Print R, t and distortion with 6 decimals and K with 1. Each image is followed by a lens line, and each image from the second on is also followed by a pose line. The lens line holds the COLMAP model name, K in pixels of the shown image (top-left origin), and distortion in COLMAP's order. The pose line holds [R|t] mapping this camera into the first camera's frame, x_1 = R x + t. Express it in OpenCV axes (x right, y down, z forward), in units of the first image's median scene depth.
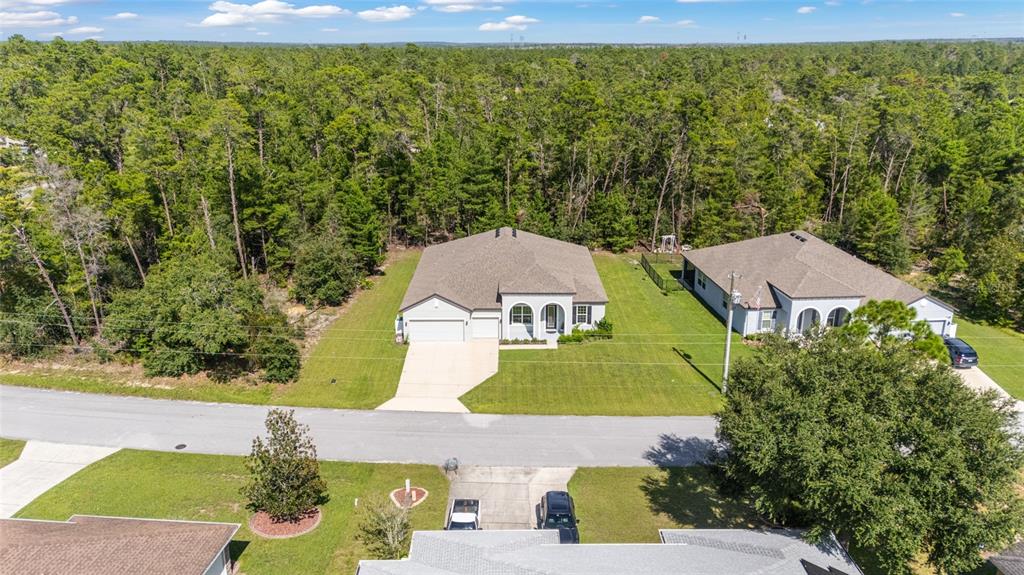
lens RADIAL K [[768.5, 0, 512.0], [0, 768.5, 287.5], [0, 0, 1]] dist [0.042018, -0.001407]
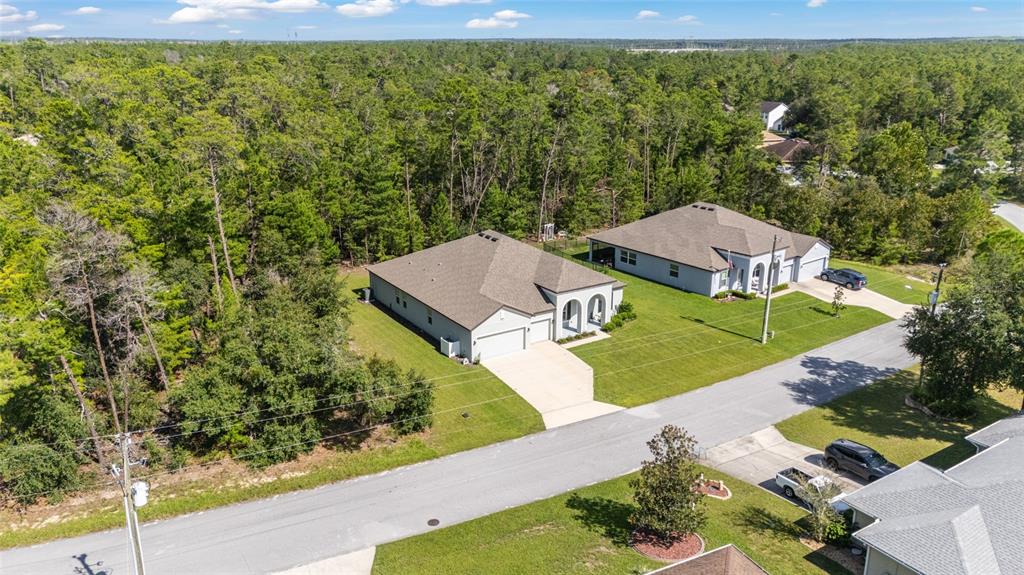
lens RADIAL K [[796.0, 0, 512.0], [0, 796.0, 287.5], [0, 0, 1]] dist [0.027583, -0.004398]
pose [[0.848600, -0.165463, 0.502493, -0.553666], [0.168660, 0.984884, 0.039477, -0.047379], [-0.501429, 0.051250, 0.863679, 0.142204]]
